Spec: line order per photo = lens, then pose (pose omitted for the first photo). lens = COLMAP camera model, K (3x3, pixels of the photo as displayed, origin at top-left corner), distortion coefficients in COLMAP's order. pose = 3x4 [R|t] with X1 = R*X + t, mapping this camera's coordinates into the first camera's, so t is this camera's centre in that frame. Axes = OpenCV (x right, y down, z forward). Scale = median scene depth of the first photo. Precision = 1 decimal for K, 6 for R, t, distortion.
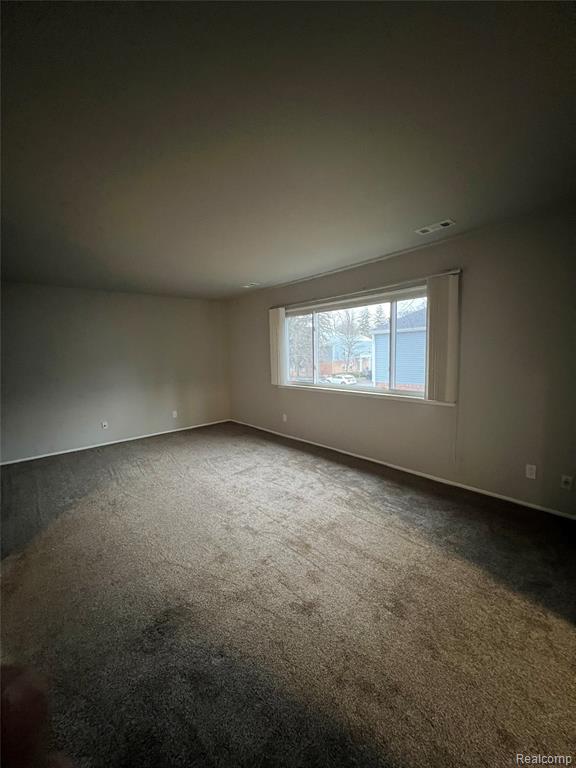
lens RADIAL K [[305.8, 0, 289.8], [0, 305.8, 382.9], [0, 0, 1]] dist [-0.003649, 0.001038]
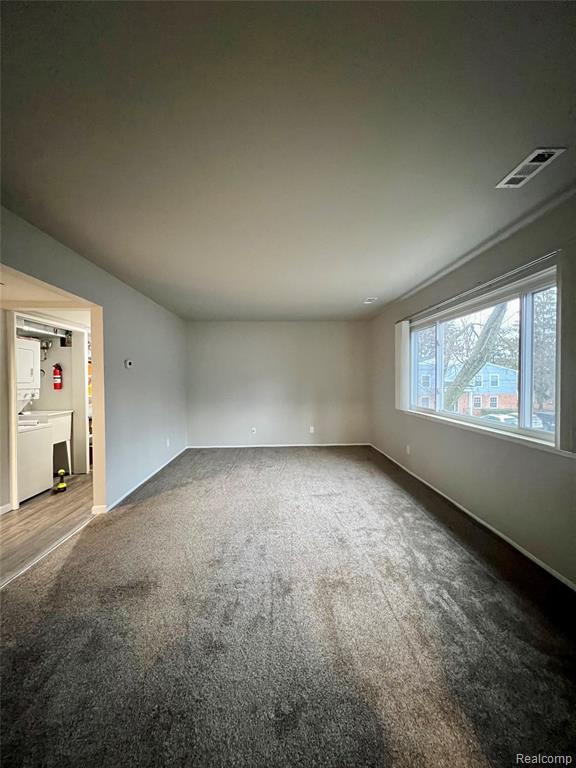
lens RADIAL K [[305.8, 0, 288.3], [0, 305.8, 383.6], [0, 0, 1]] dist [-0.003649, 0.001038]
pose [[0.777699, 0.033734, -0.627731, 0.359051], [-0.079814, 0.995777, -0.045369, -0.003517], [0.623549, 0.085385, 0.777107, 0.177014]]
